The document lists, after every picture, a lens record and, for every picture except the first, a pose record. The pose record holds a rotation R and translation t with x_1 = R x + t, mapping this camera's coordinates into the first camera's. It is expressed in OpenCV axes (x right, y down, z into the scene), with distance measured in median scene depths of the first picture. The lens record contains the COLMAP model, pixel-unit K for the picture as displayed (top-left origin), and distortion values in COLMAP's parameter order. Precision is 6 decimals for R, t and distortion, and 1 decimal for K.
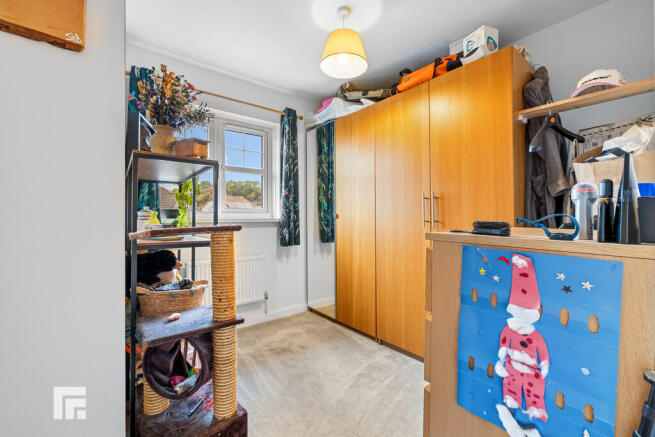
lens RADIAL K [[282.8, 0, 326.9], [0, 282.8, 221.2], [0, 0, 1]] dist [-0.003983, 0.000159]
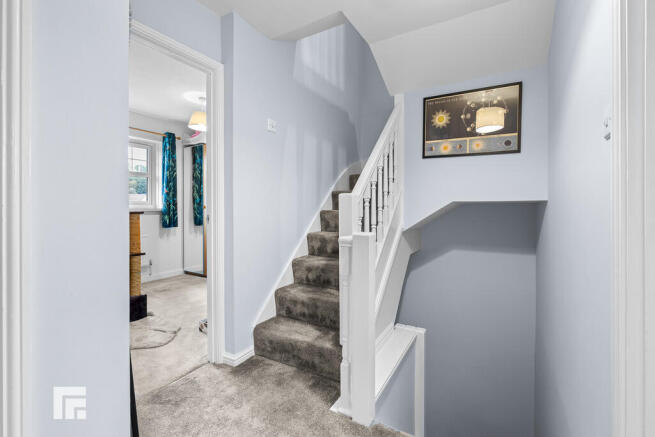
lens RADIAL K [[282.8, 0, 330.9], [0, 282.8, 211.8], [0, 0, 1]] dist [-0.003983, 0.000159]
pose [[0.928513, 0.003162, 0.371286, 0.096543], [-0.003756, 0.999993, 0.000877, 0.002652], [-0.371280, -0.002209, 0.928518, -0.643240]]
